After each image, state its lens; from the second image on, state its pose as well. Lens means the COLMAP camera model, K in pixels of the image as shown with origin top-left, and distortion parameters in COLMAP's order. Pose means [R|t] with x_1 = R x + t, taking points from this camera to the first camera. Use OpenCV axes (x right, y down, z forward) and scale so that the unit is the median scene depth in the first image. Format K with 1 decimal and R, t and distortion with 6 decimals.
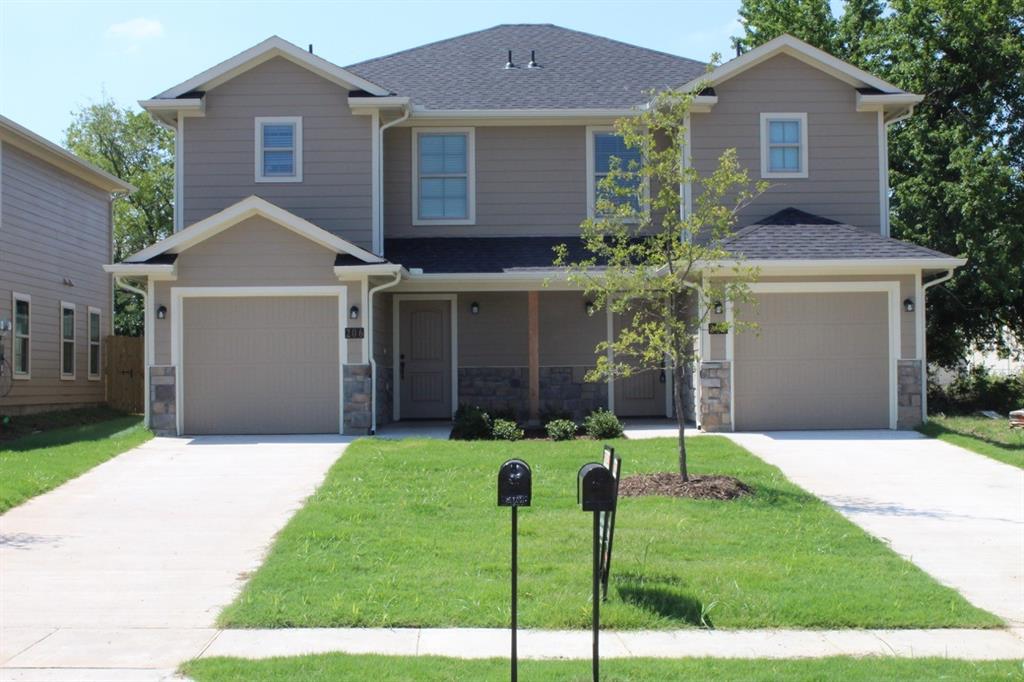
lens RADIAL K [[1513.6, 0, 510.8], [0, 1513.6, 344.0], [0, 0, 1]] dist [0.008479, 0.000000]
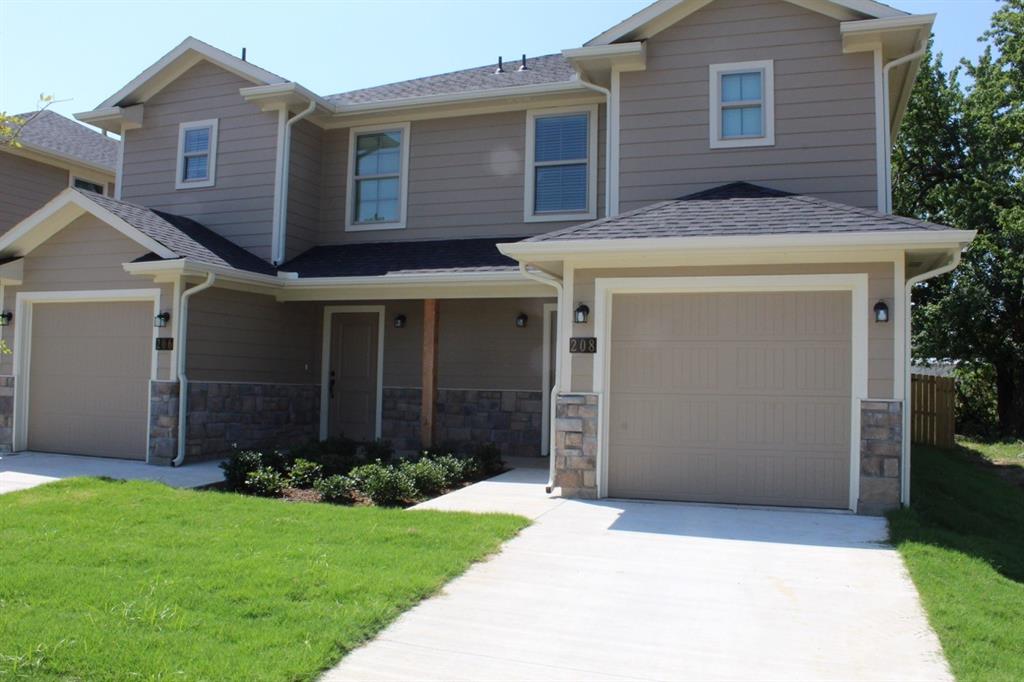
lens RADIAL K [[849.7, 0, 514.9], [0, 849.7, 330.9], [0, 0, 1]] dist [-0.134152, 0.096208]
pose [[0.936402, 0.008777, -0.350820, 0.239740], [-0.021784, 0.999213, -0.033146, -0.003278], [0.350253, 0.038680, 0.935856, 0.626997]]
